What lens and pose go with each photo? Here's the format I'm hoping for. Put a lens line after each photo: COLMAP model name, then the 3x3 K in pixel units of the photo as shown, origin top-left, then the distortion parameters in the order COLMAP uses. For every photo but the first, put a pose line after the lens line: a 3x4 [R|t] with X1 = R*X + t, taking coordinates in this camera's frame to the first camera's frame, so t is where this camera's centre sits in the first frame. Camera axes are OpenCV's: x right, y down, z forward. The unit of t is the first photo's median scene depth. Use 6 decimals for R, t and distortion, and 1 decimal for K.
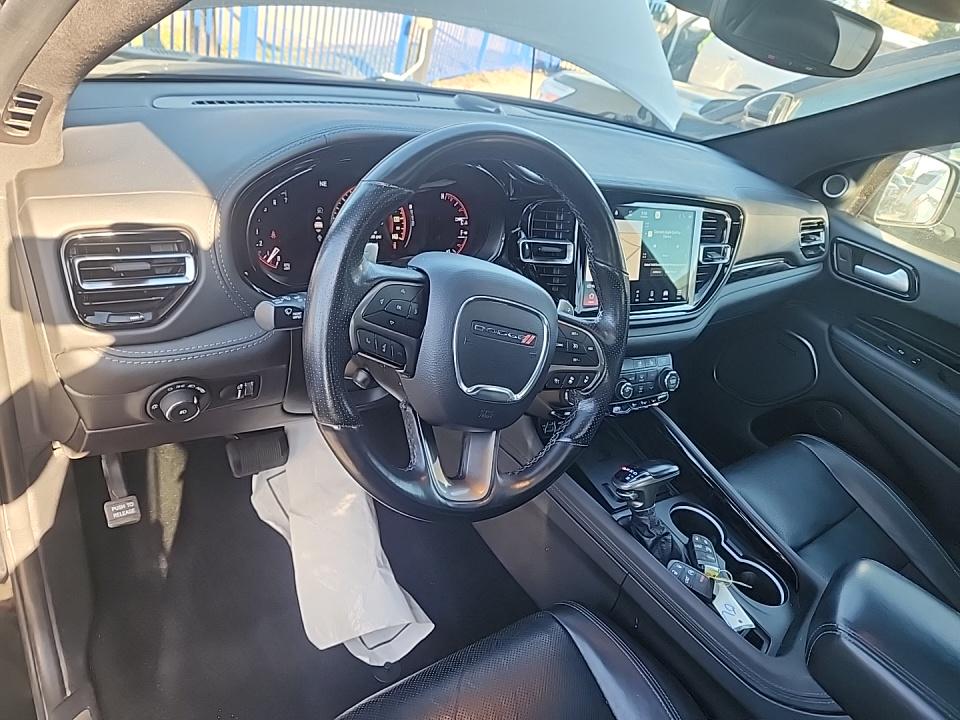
lens RADIAL K [[659.3, 0, 480.0], [0, 659.3, 360.0], [0, 0, 1]] dist [0.043113, -0.002032]
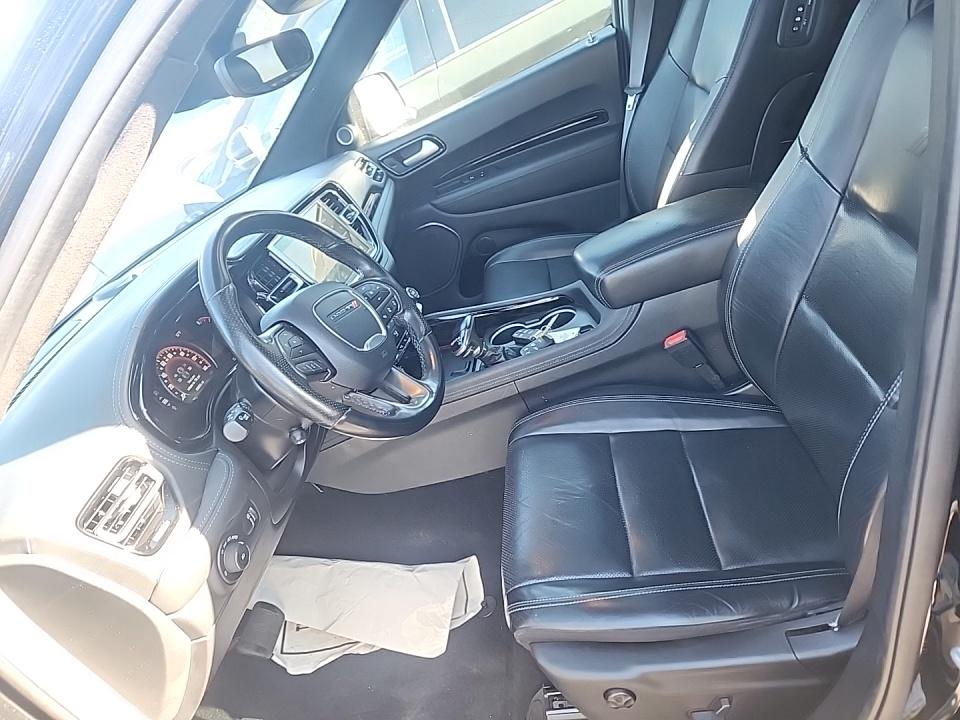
lens RADIAL K [[659.3, 0, 480.0], [0, 659.3, 360.0], [0, 0, 1]] dist [0.043113, -0.002032]
pose [[0.477867, -0.782771, 0.398638, -0.291566], [0.813469, 0.565607, 0.135488, 0.040552], [-0.331528, 0.259534, 0.907045, -0.226694]]
